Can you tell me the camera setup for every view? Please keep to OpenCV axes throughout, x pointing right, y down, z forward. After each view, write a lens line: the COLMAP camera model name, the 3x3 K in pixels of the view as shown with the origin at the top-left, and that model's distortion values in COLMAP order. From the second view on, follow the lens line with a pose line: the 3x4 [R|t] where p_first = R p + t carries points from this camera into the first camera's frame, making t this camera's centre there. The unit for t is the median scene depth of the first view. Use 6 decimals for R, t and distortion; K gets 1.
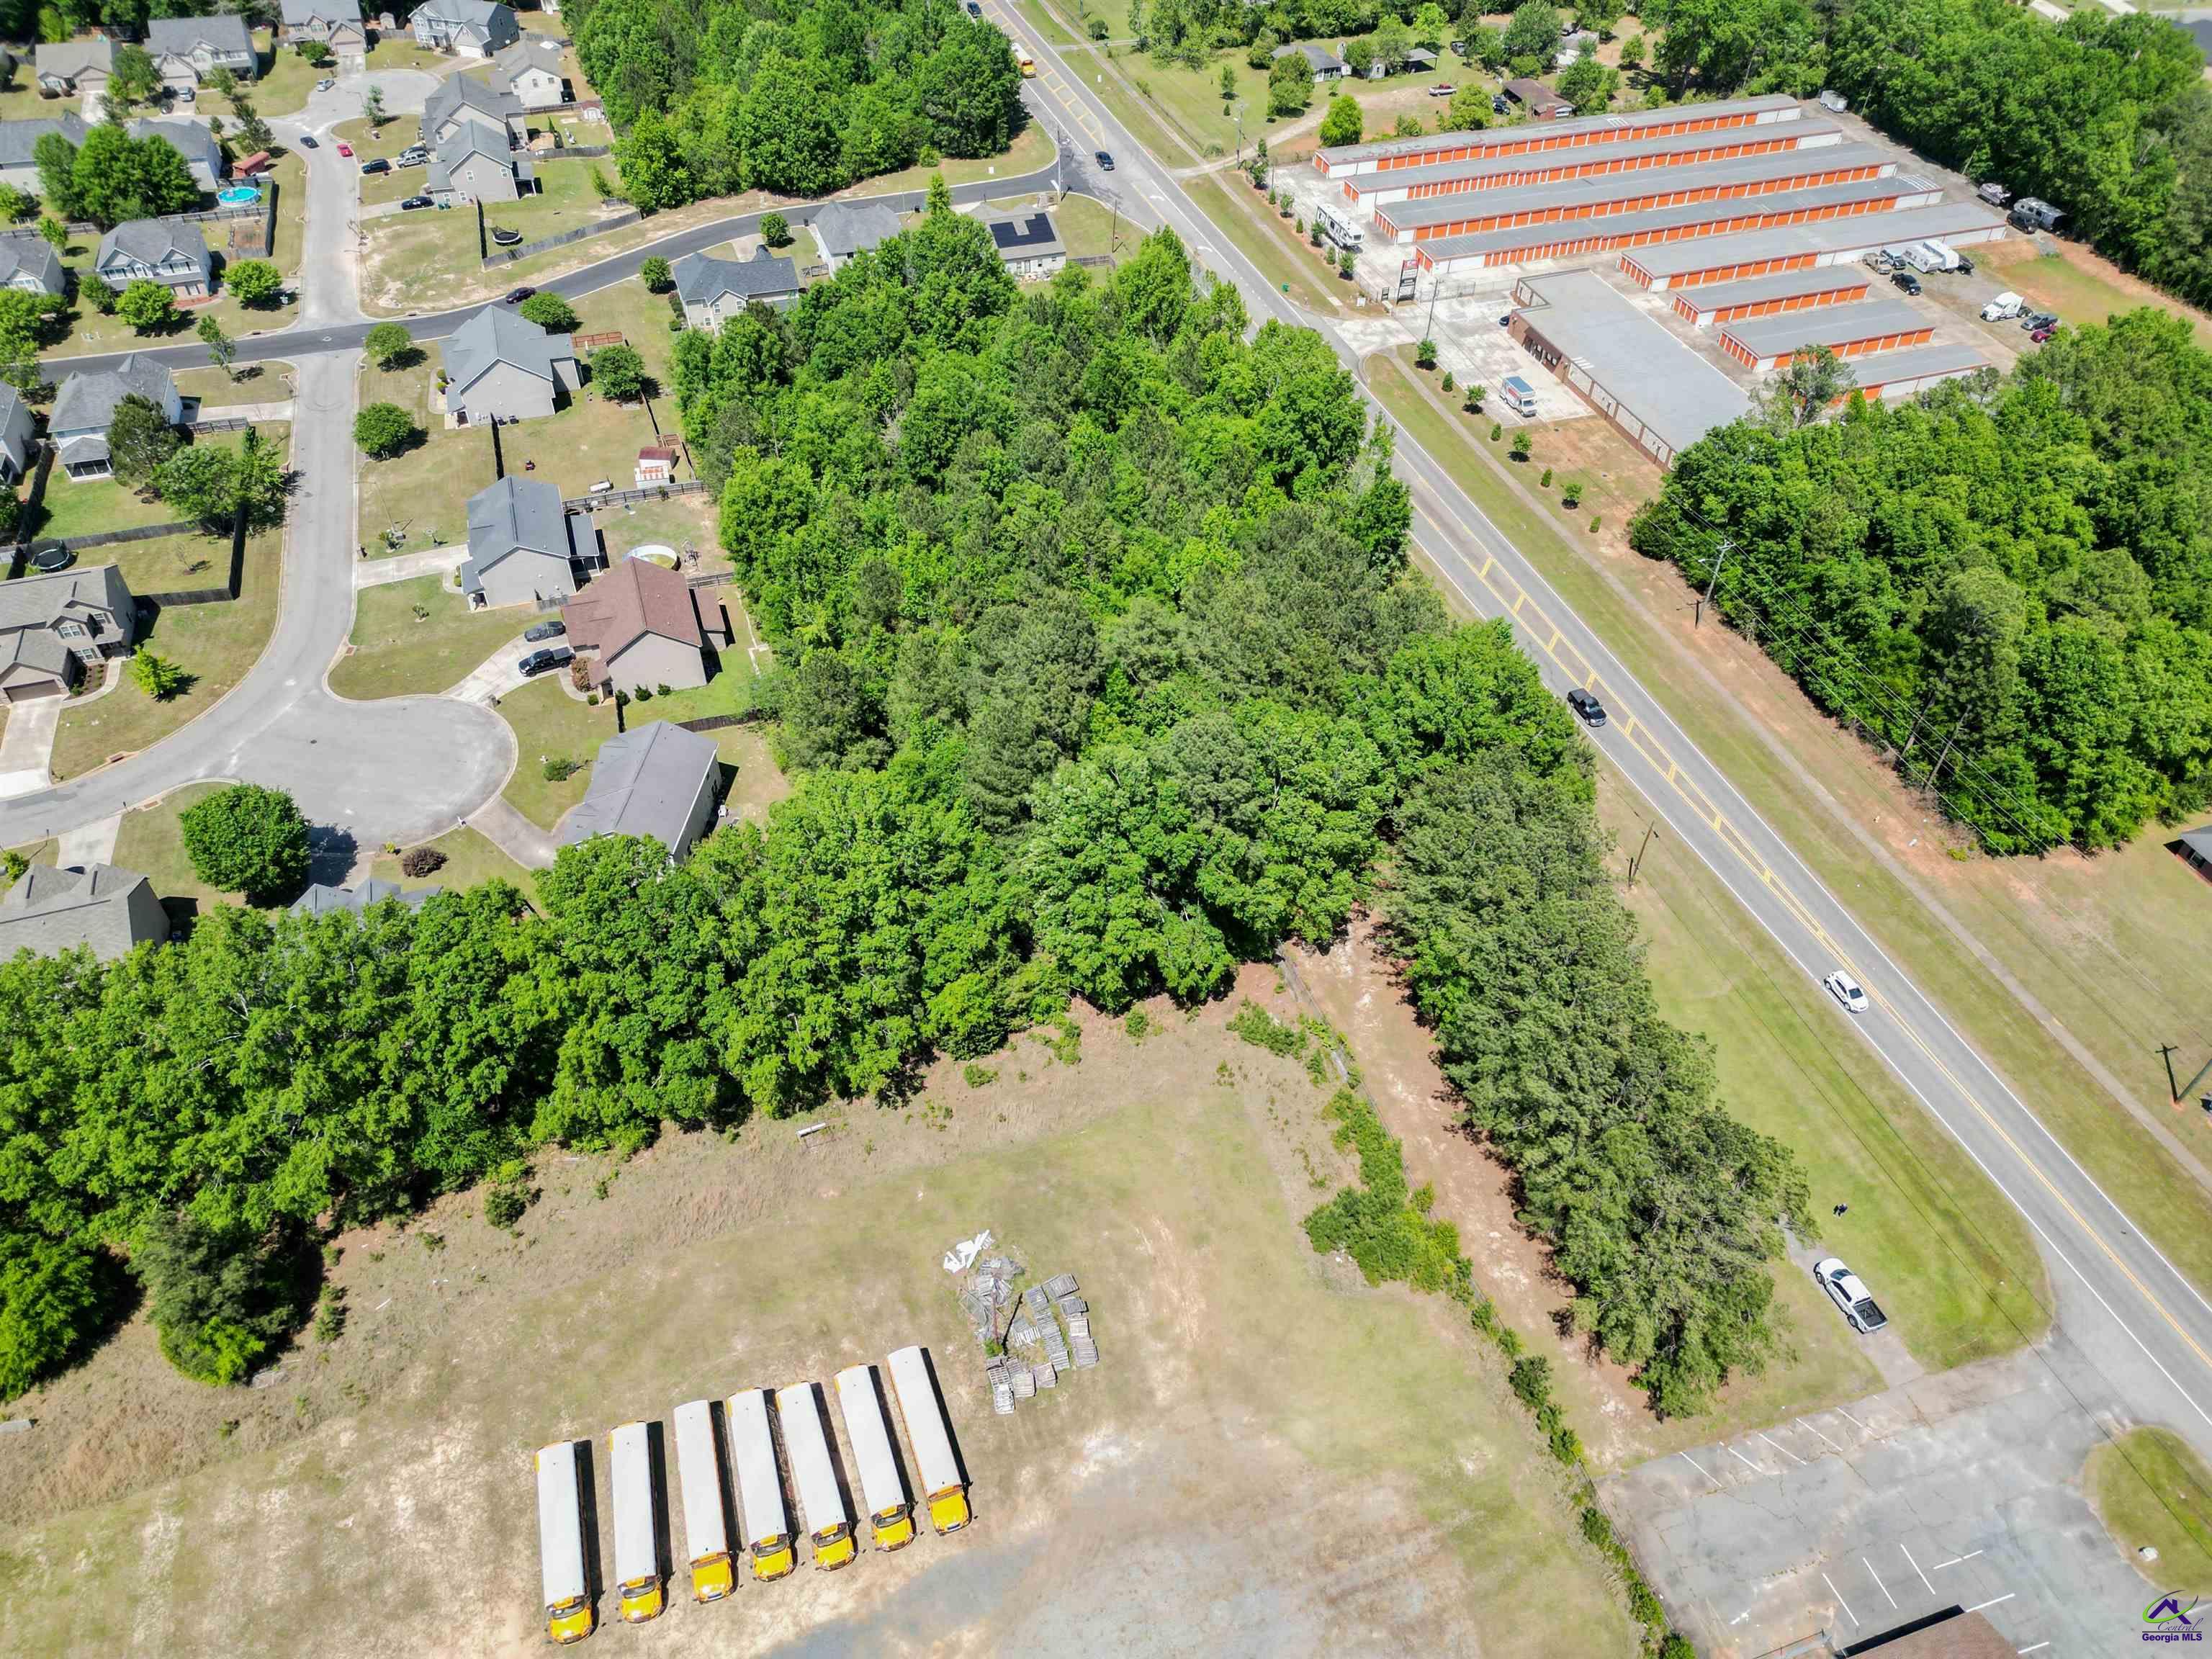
lens RADIAL K [[1542.9, 0, 1104.1], [0, 1542.9, 827.6], [0, 0, 1]] dist [0.063185, -0.056401]
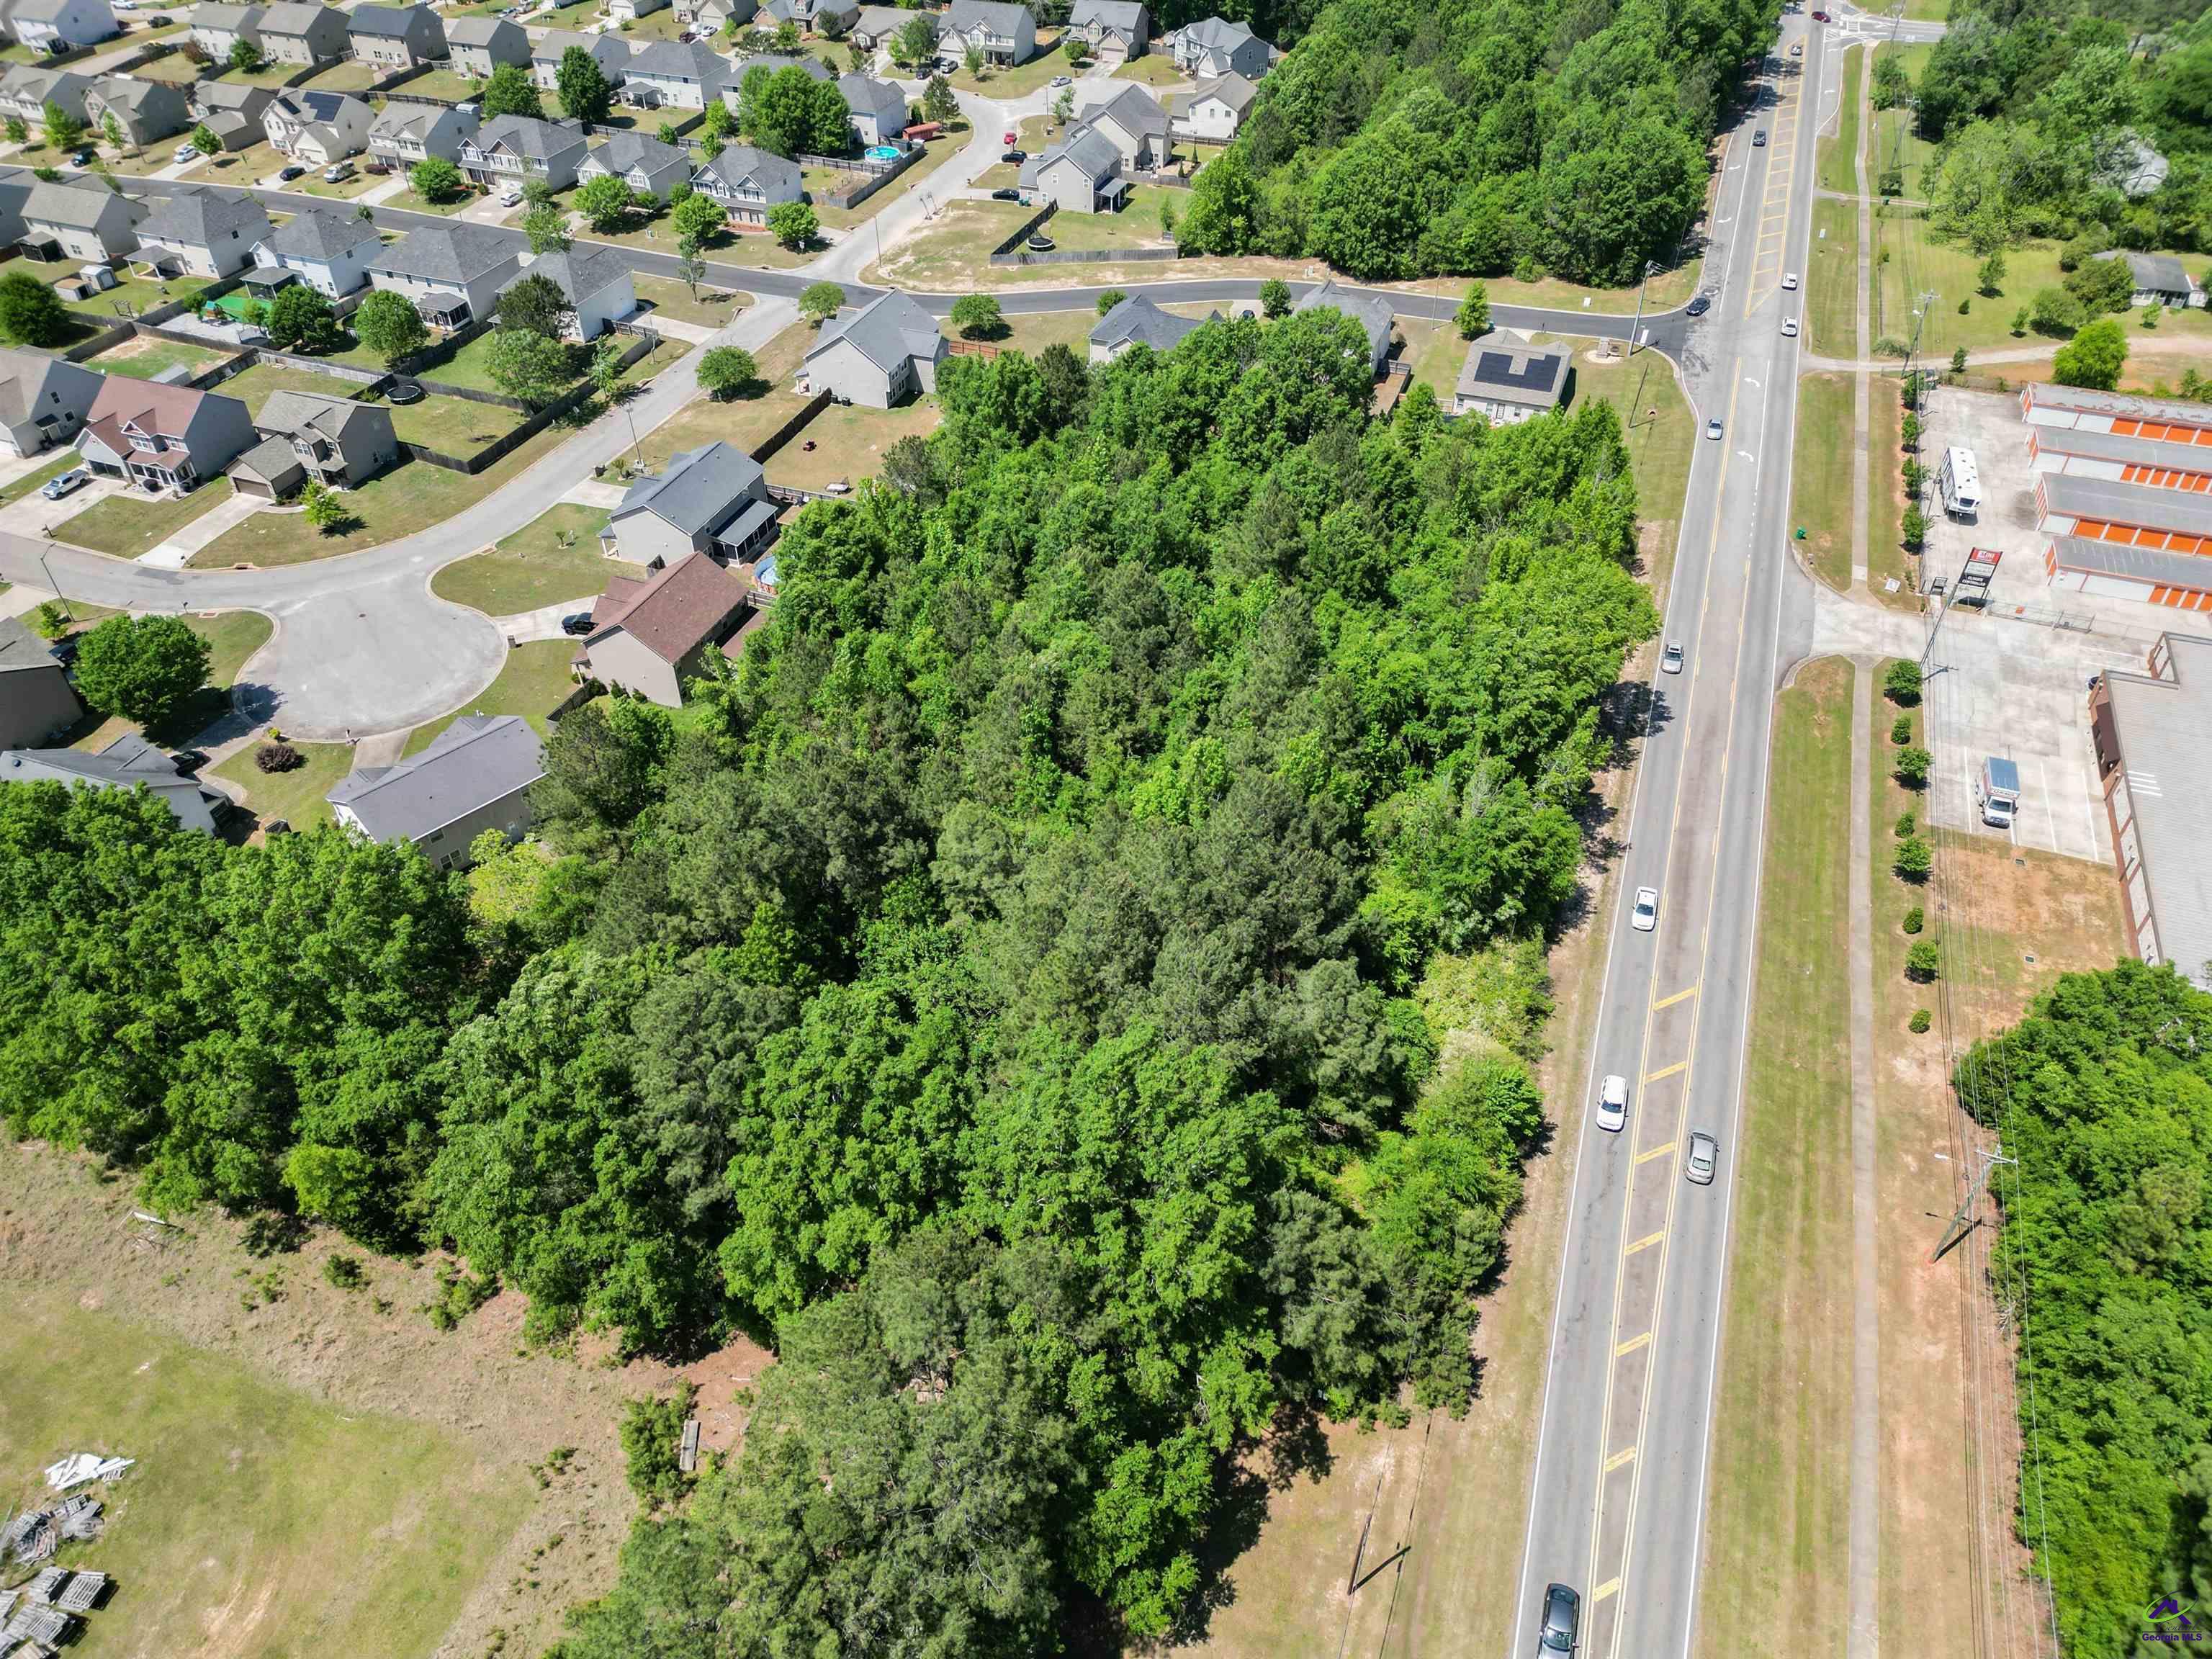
lens RADIAL K [[1542.9, 0, 1104.1], [0, 1542.9, 827.6], [0, 0, 1]] dist [0.063185, -0.056401]
pose [[0.779216, 0.400185, -0.482363, 0.306799], [-0.427910, 0.902017, 0.057092, -0.149289], [0.457947, 0.161920, 0.874109, 0.288155]]
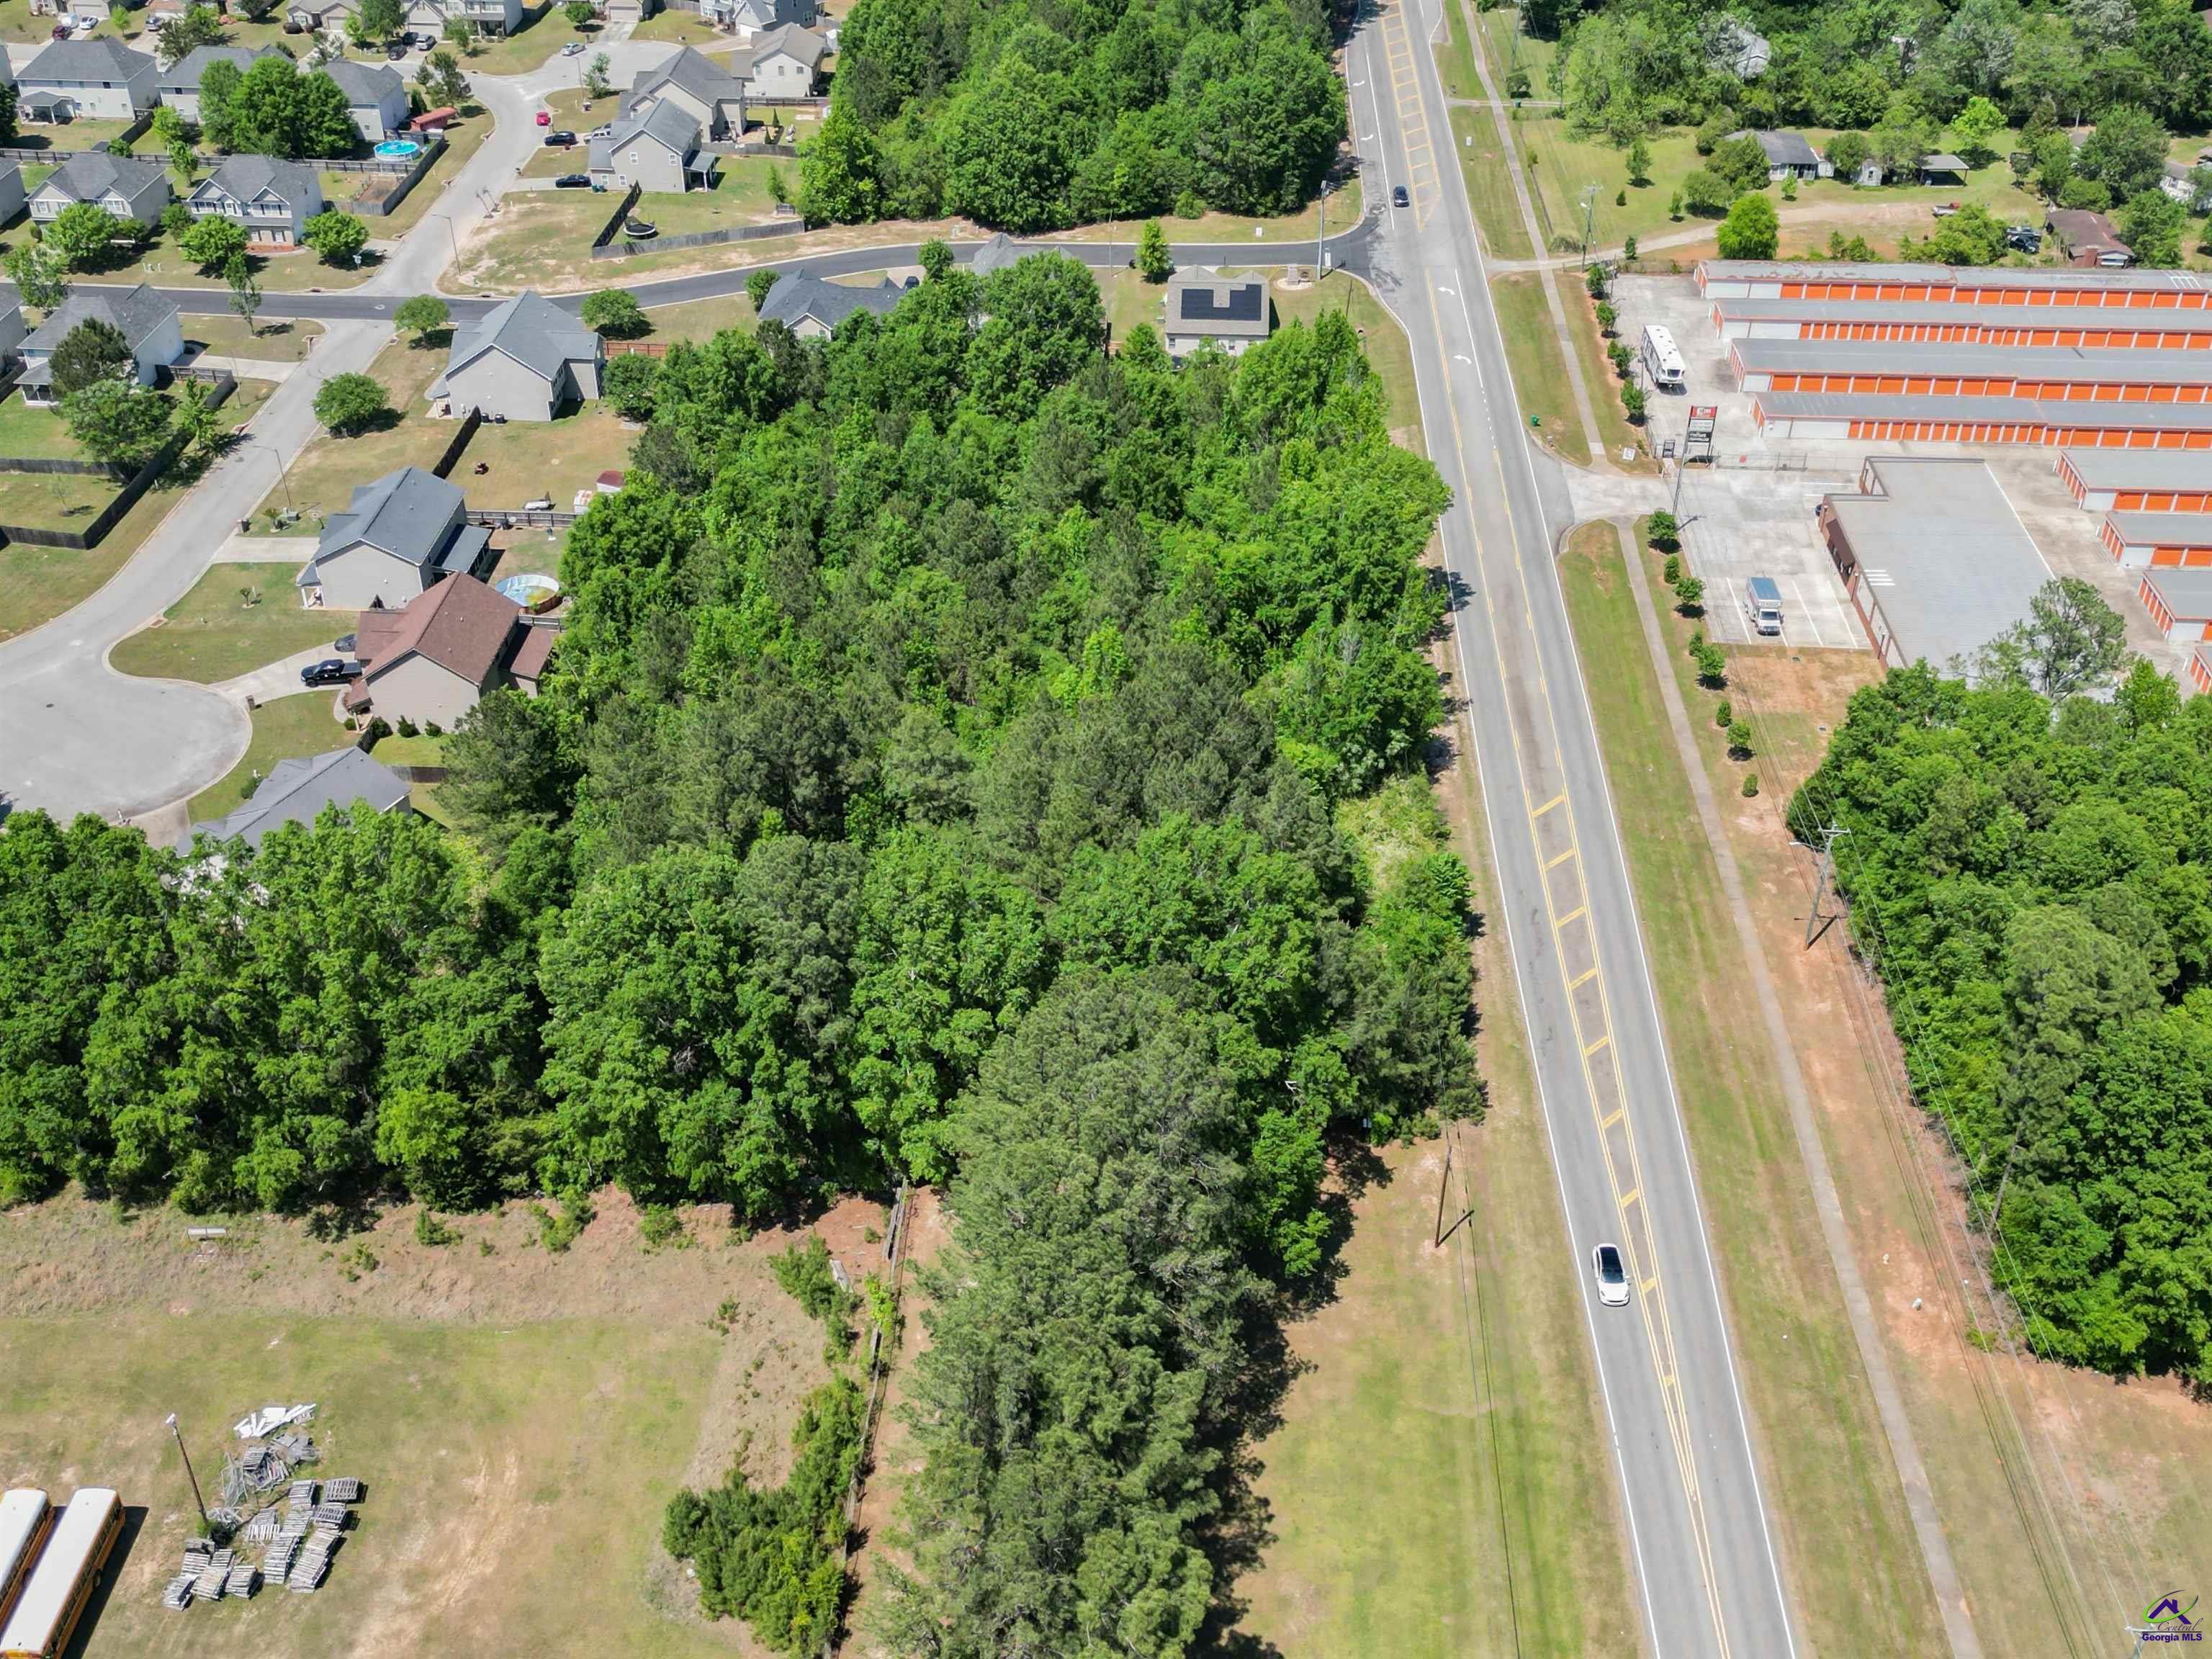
lens RADIAL K [[2277.2, 0, 1101.2], [0, 2277.2, 799.3], [0, 0, 1]] dist [0.110694, -0.207078]
pose [[0.930727, 0.199371, -0.306591, 0.333640], [-0.249647, 0.958986, -0.134248, 0.015933], [0.267251, 0.201488, 0.942327, -0.021874]]
